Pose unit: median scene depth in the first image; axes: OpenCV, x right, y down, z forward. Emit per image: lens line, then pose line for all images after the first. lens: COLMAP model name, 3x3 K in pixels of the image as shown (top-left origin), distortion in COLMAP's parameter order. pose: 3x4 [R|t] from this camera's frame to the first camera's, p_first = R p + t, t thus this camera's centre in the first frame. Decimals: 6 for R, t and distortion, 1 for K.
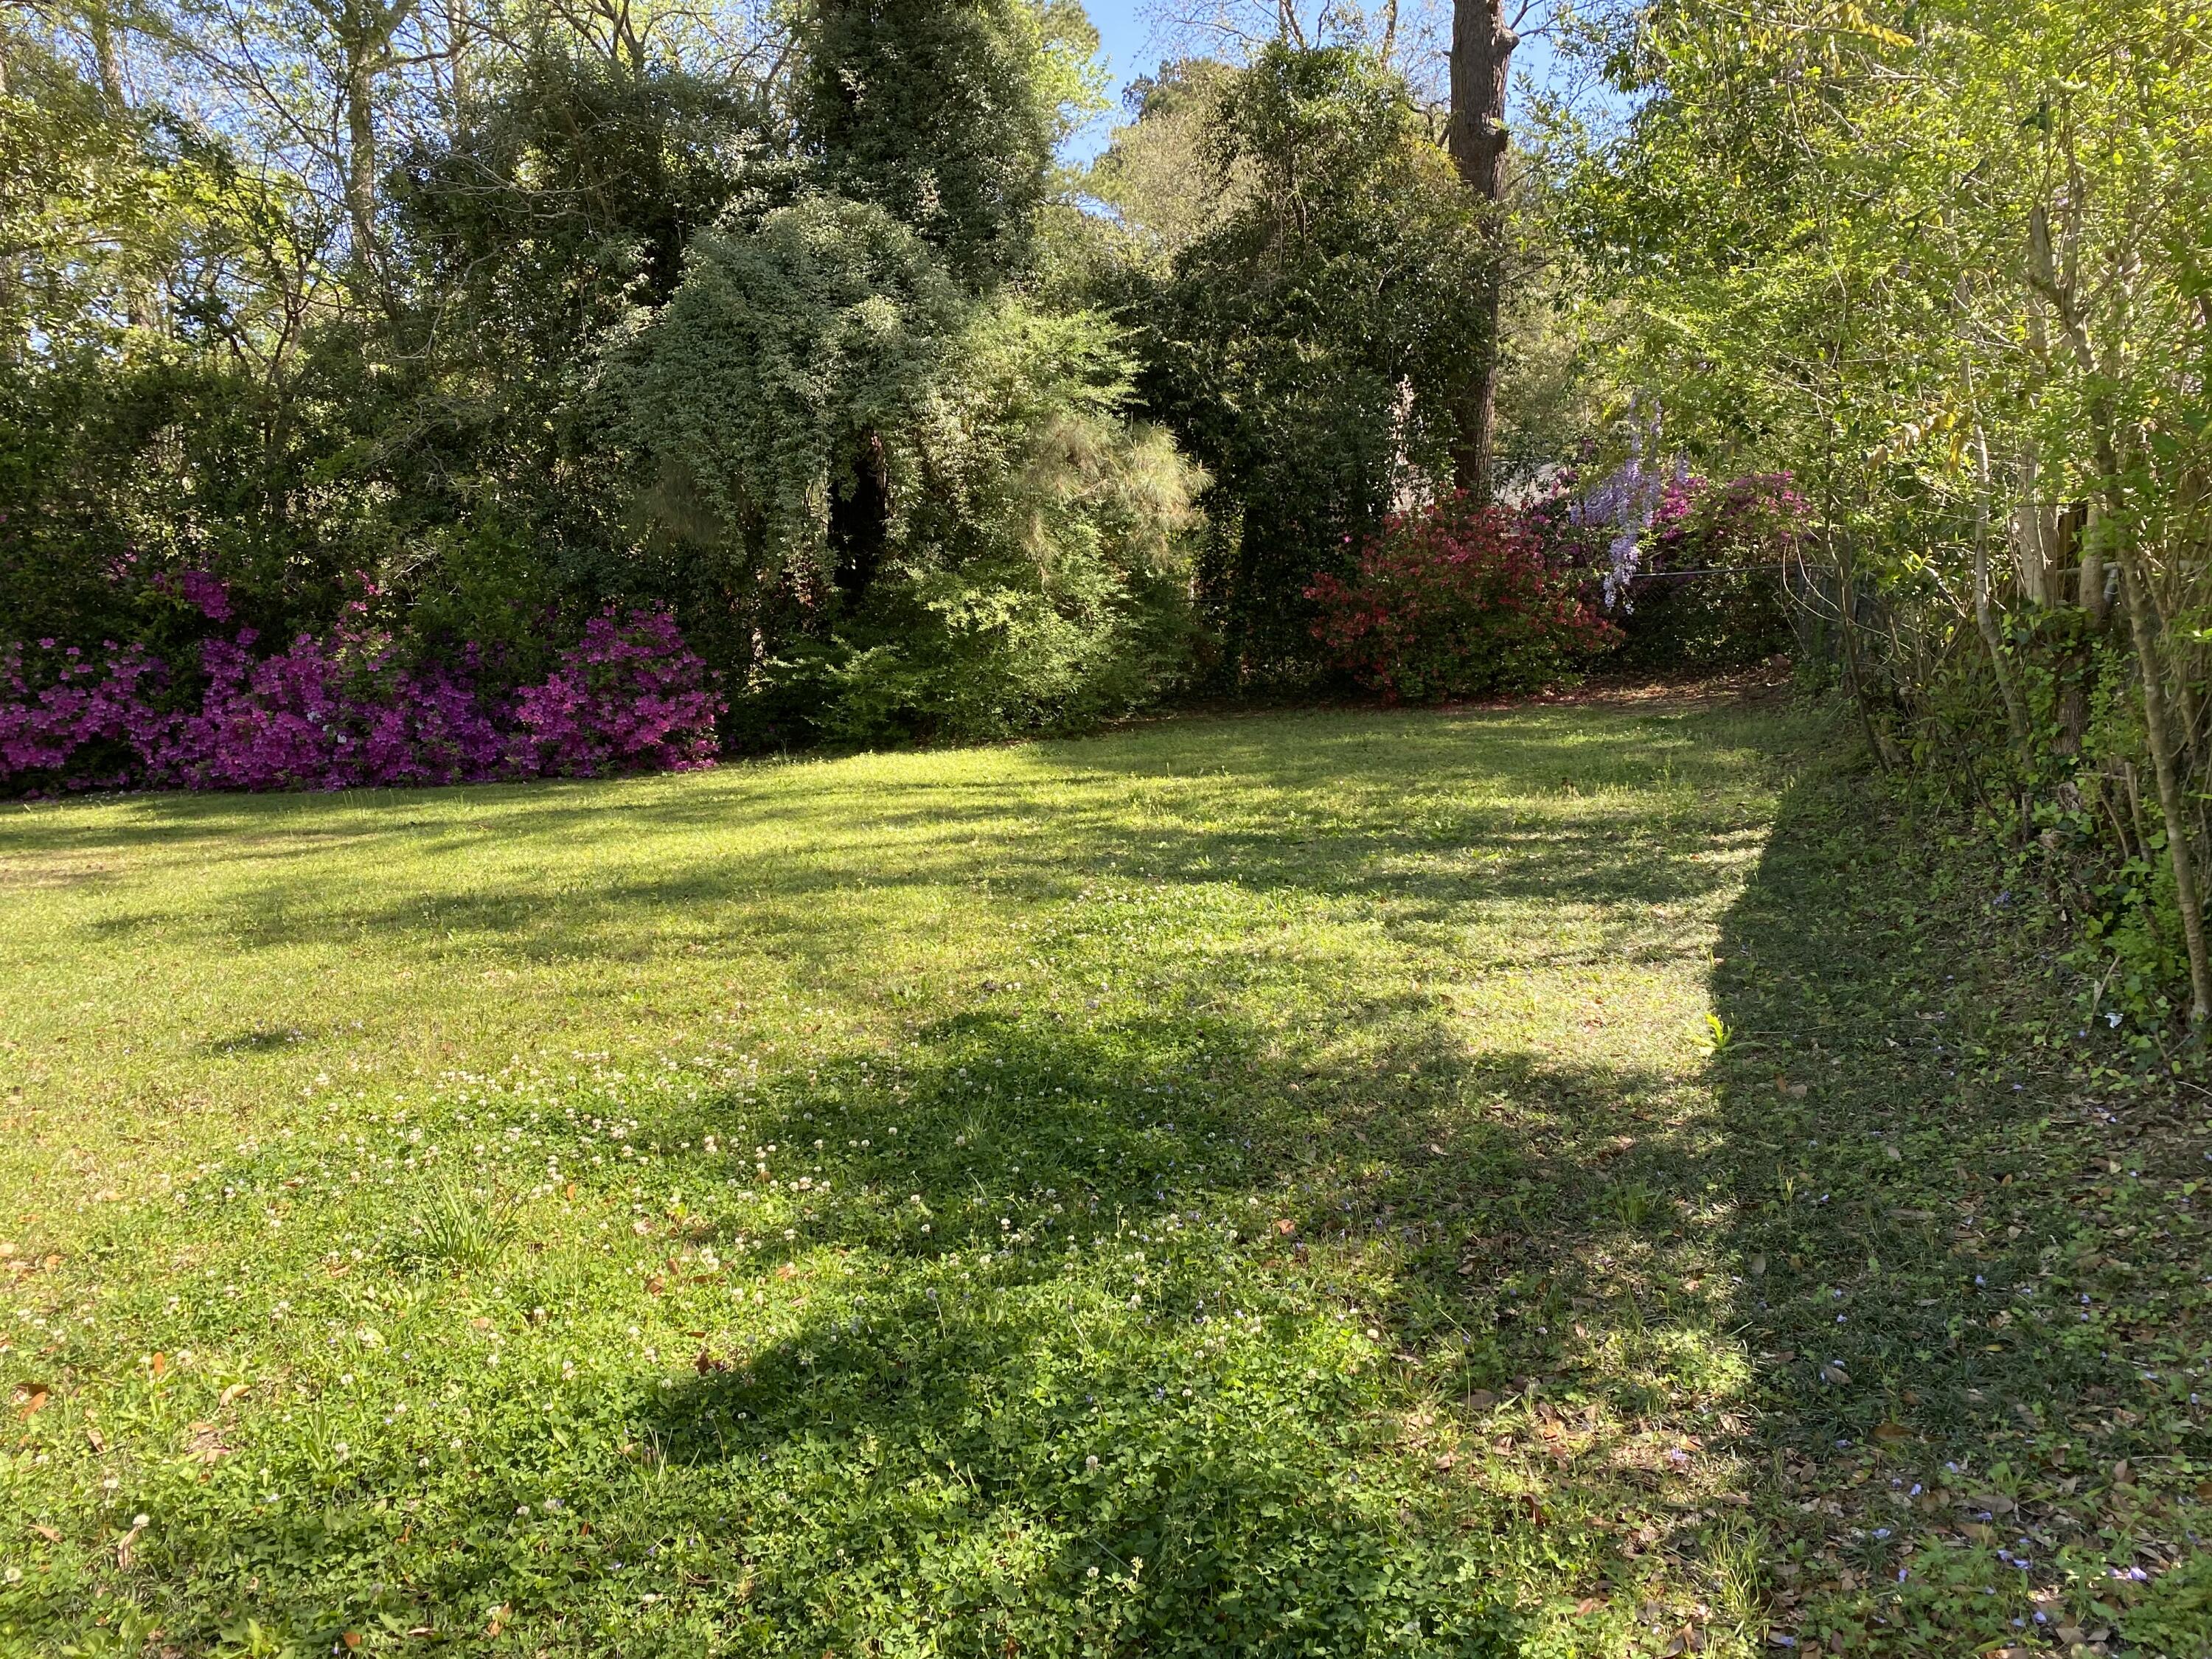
lens RADIAL K [[1666.3, 0, 1110.4], [0, 1666.3, 850.1], [0, 0, 1]] dist [-0.007129, -0.010930]
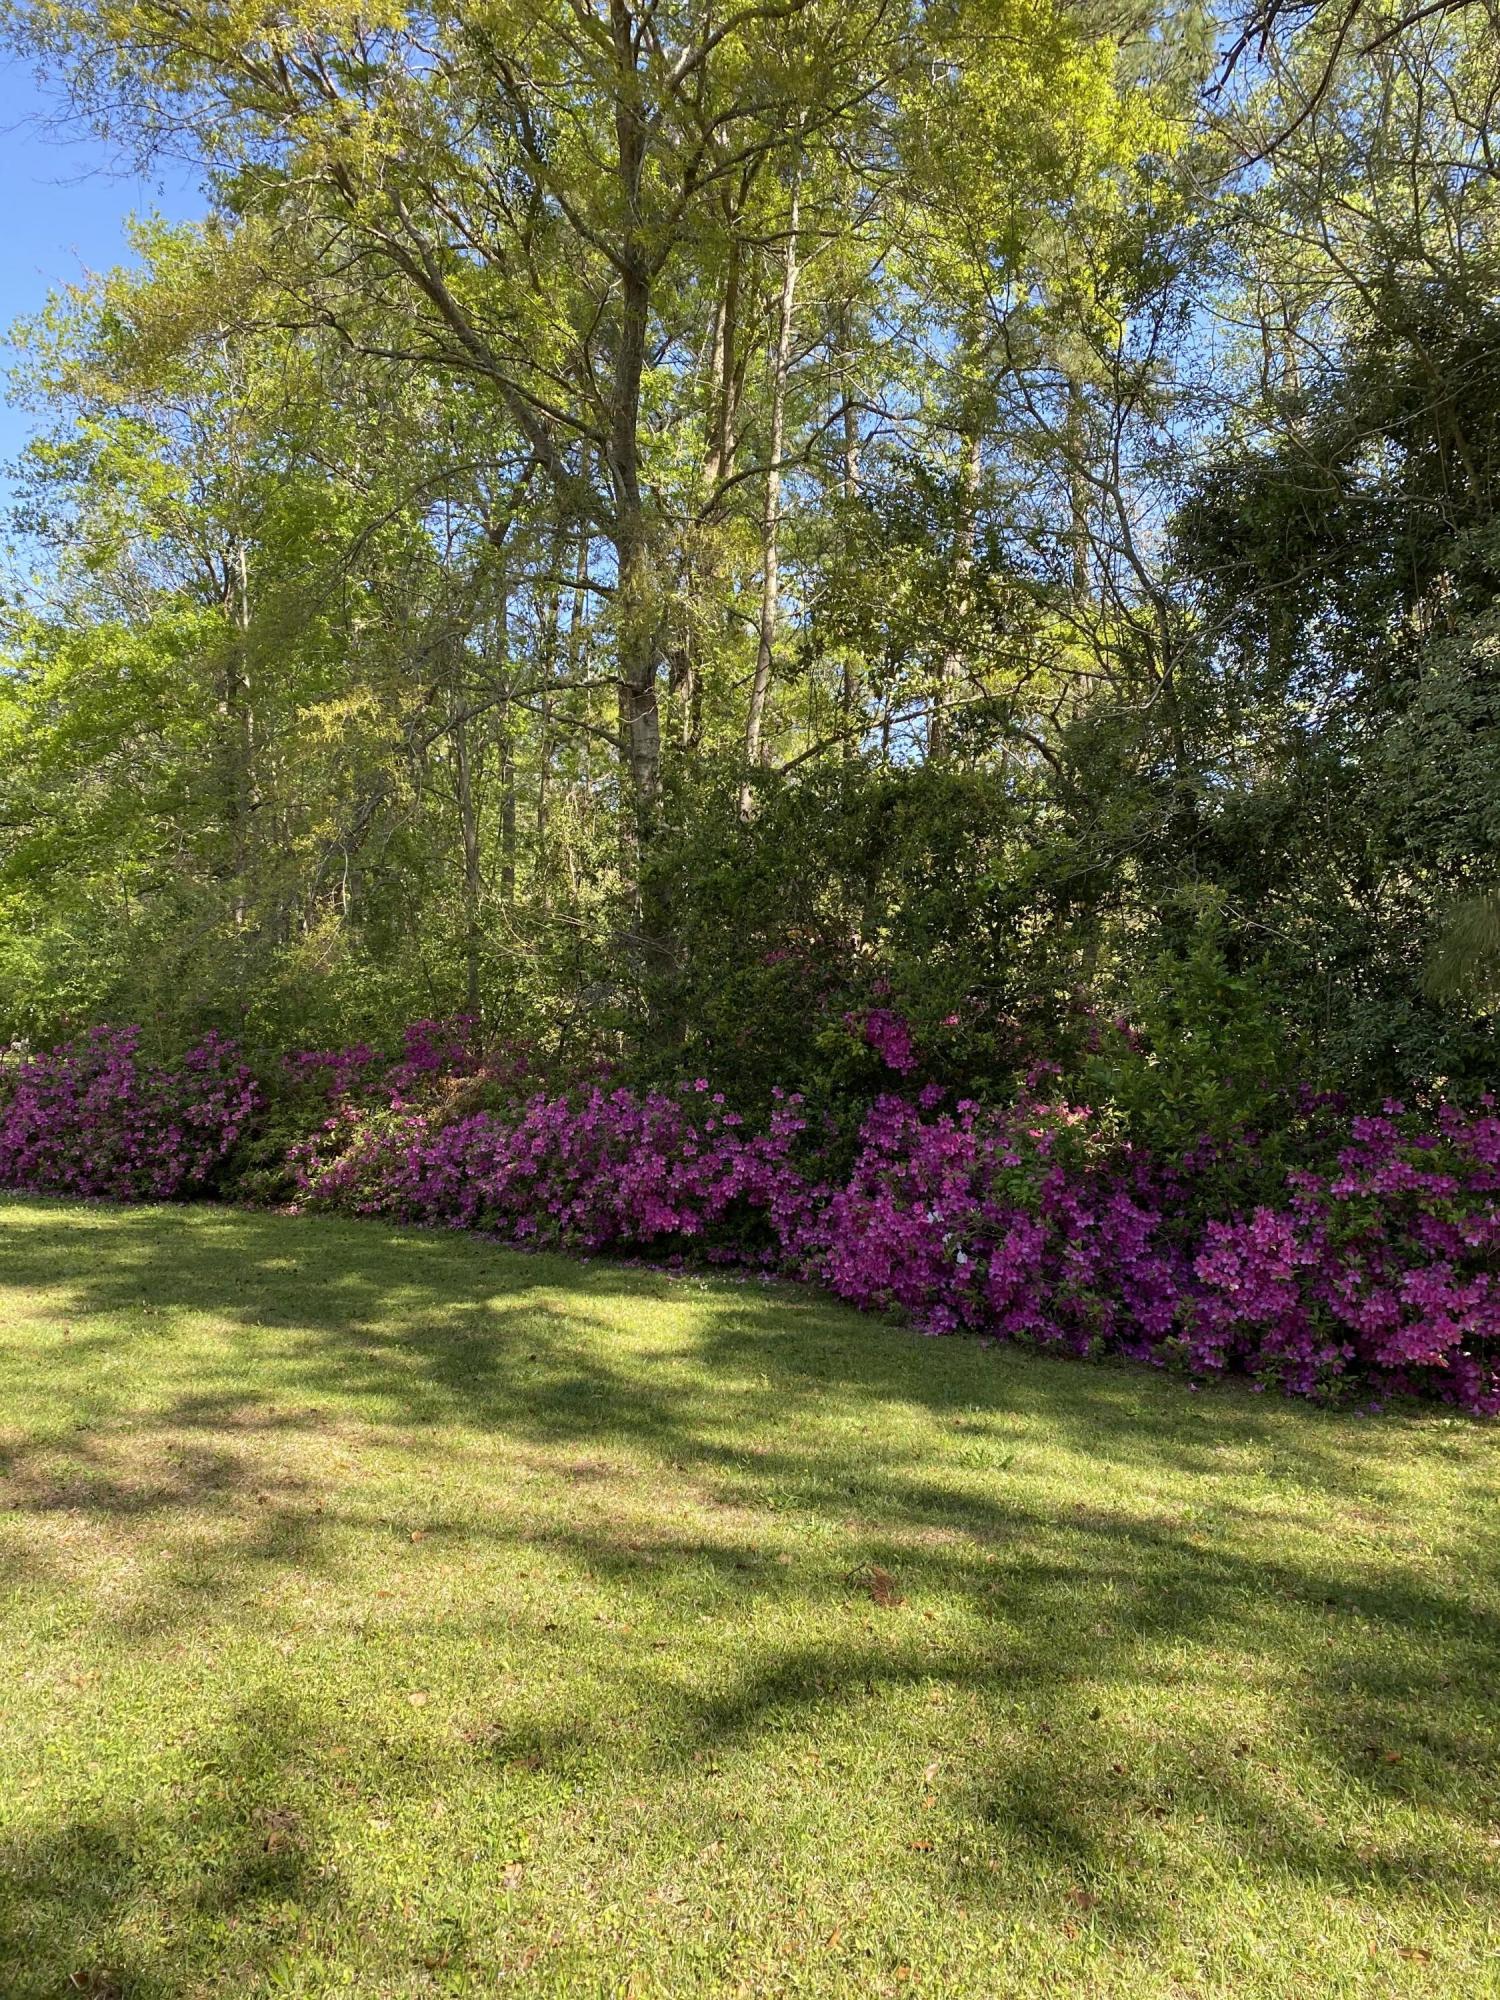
lens RADIAL K [[1564.0, 0, 720.7], [0, 1564.0, 999.7], [0, 0, 1]] dist [0.037055, -0.051586]
pose [[0.709947, 0.036667, -0.703300, -0.079916], [-0.163749, 0.979869, -0.114210, -0.078319], [0.684953, 0.196247, 0.701659, 0.441383]]
